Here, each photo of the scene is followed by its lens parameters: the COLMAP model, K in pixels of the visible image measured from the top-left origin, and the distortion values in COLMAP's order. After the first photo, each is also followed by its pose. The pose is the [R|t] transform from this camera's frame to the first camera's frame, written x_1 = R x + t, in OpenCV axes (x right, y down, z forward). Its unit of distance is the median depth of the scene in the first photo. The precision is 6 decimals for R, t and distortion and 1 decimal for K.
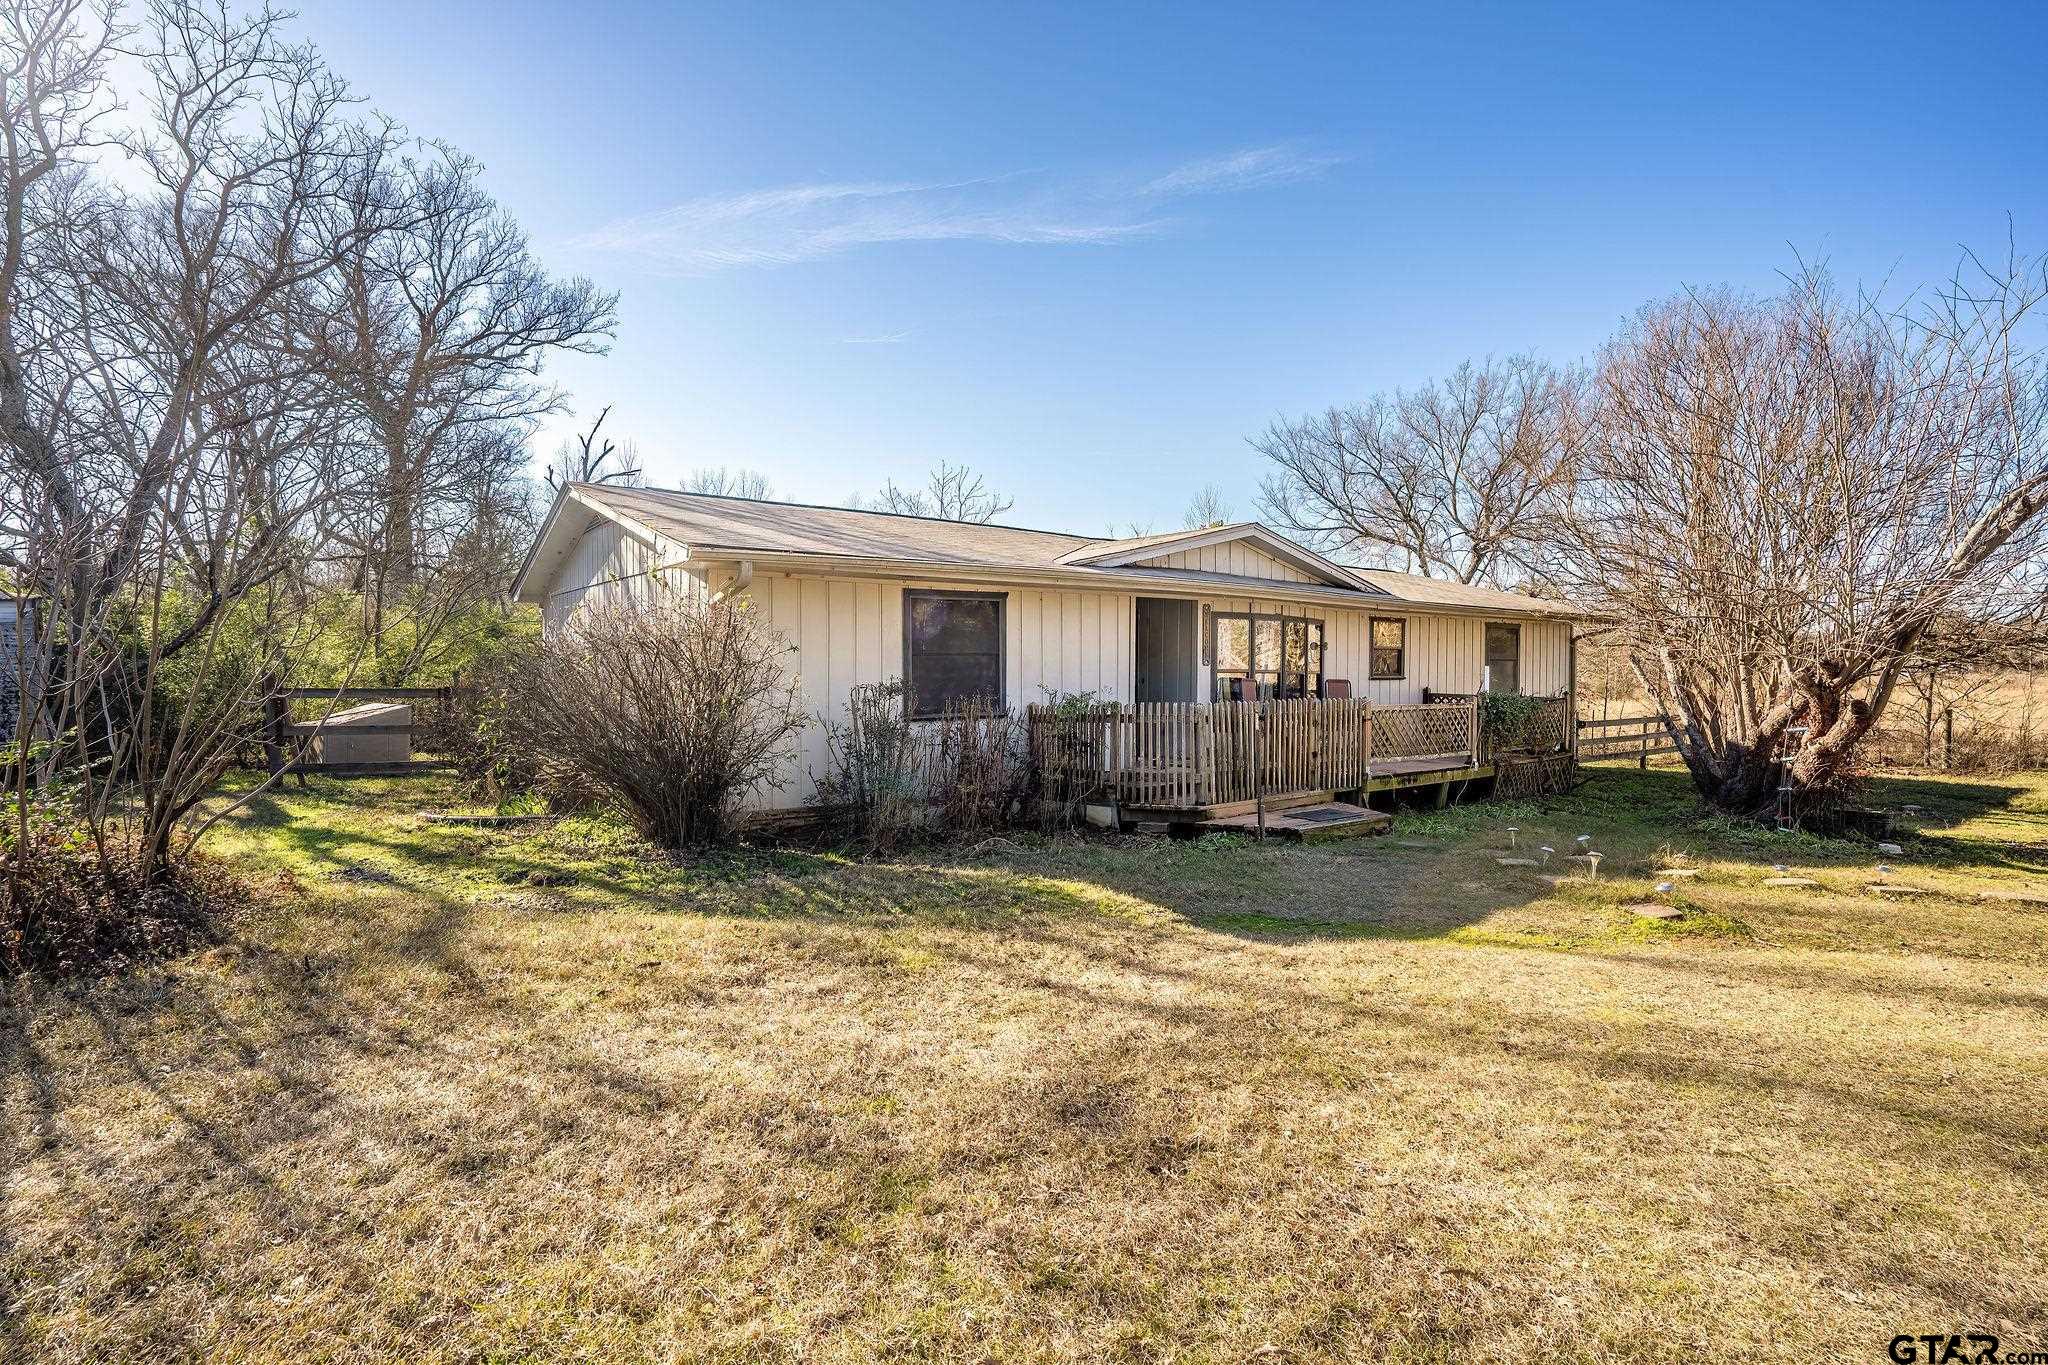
lens RADIAL K [[966.0, 0, 1024.0], [0, 966.0, 682.5], [0, 0, 1]] dist [-0.056430, 0.026337]
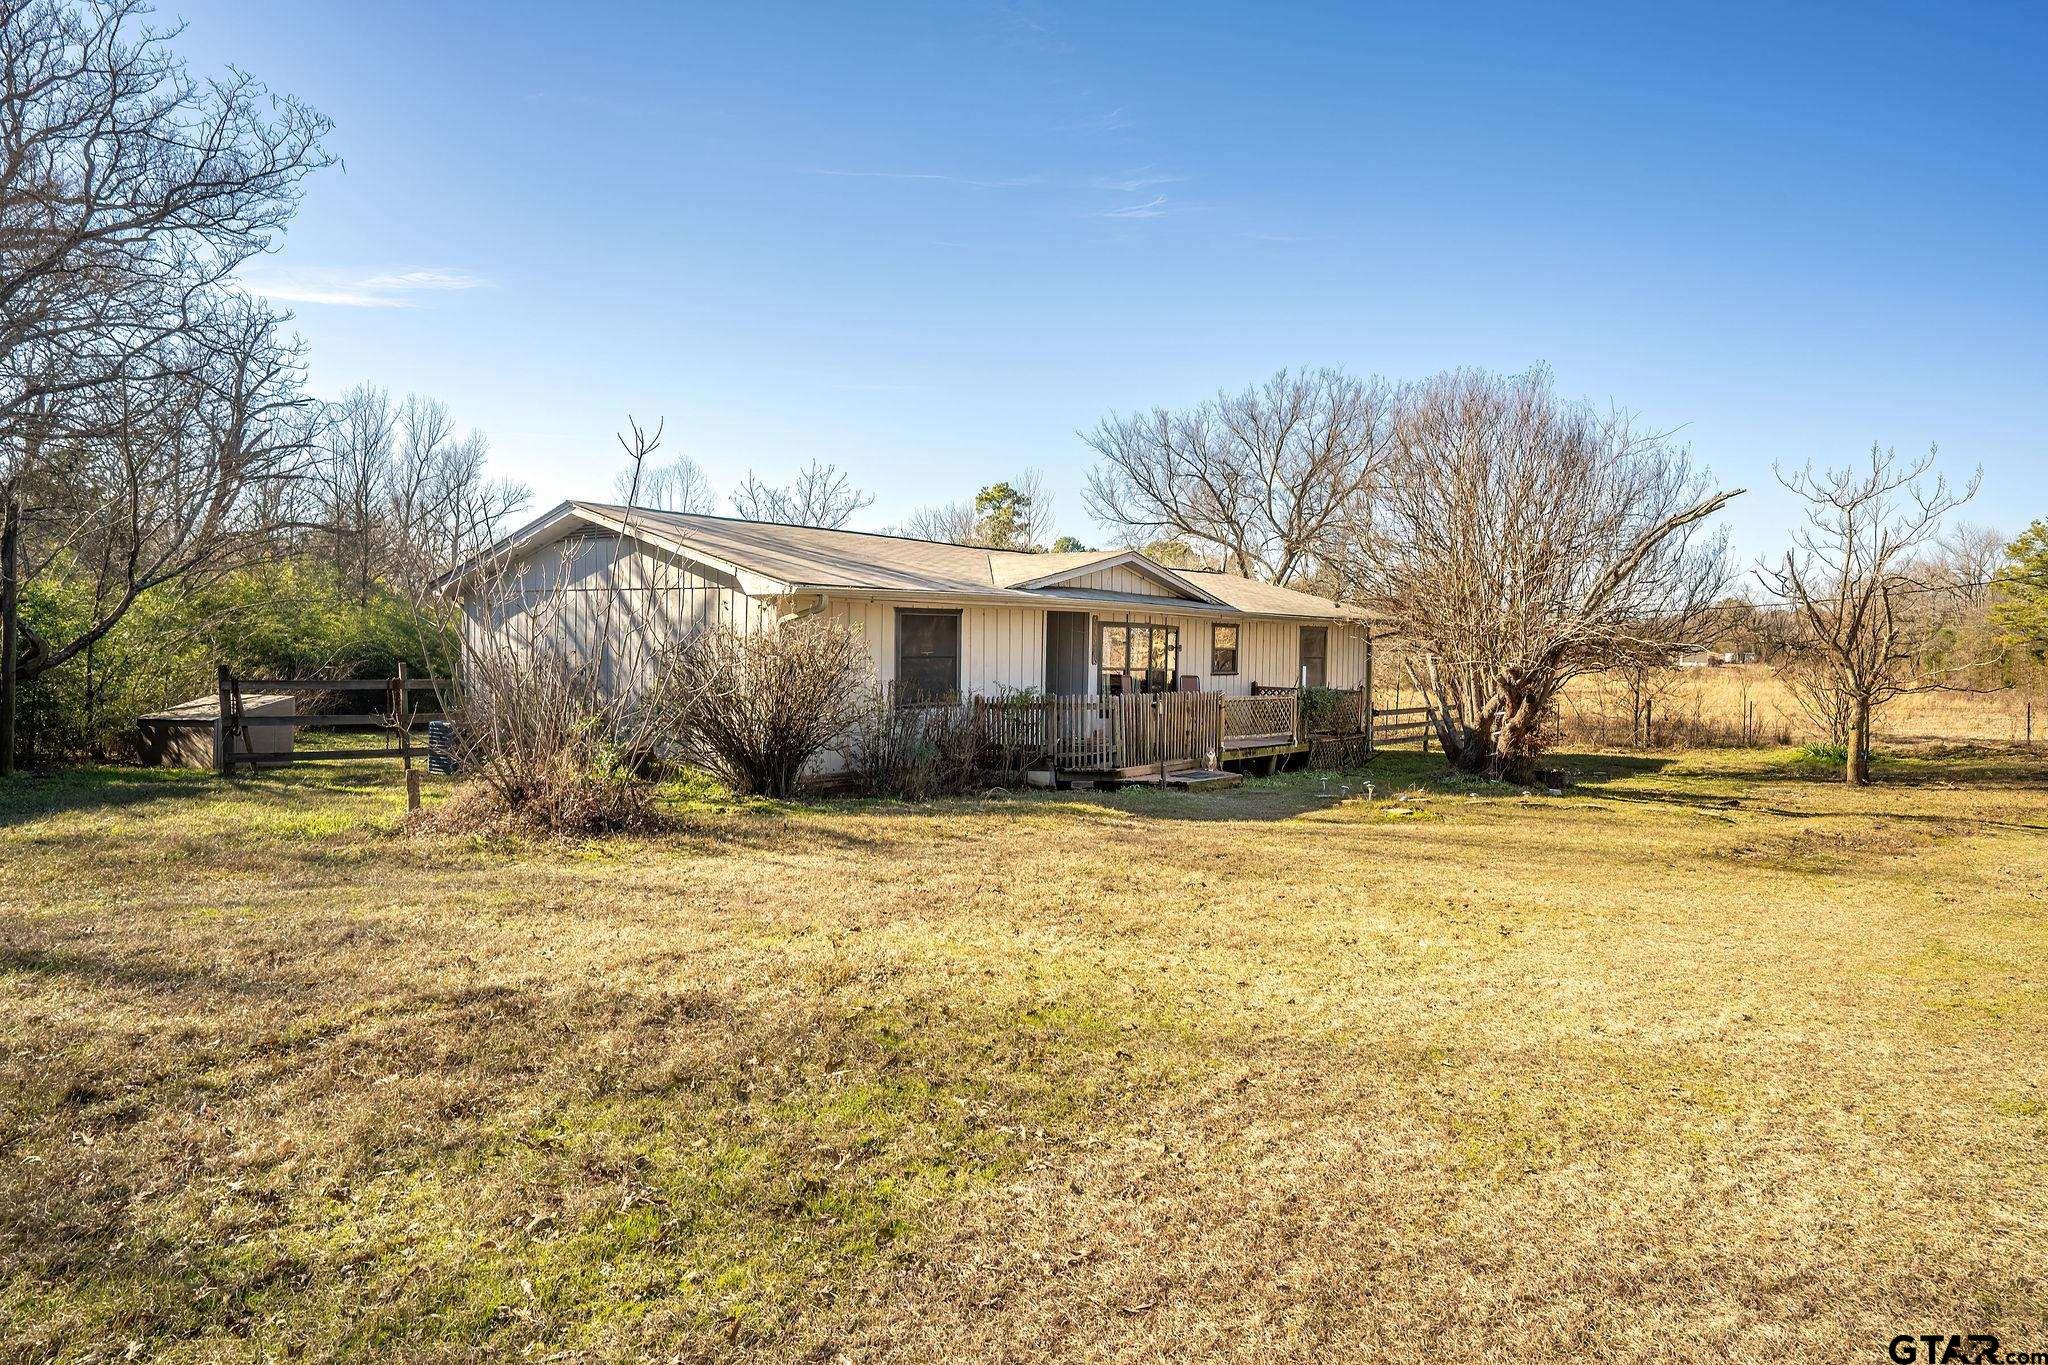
lens RADIAL K [[1184.9, 0, 1024.0], [0, 1184.9, 682.5], [0, 0, 1]] dist [-0.002549, -0.000503]
pose [[0.973086, 0.003246, 0.230419, -0.232077], [-0.006573, 0.999885, 0.013676, -0.013538], [-0.230348, -0.014823, 0.972995, -0.434269]]
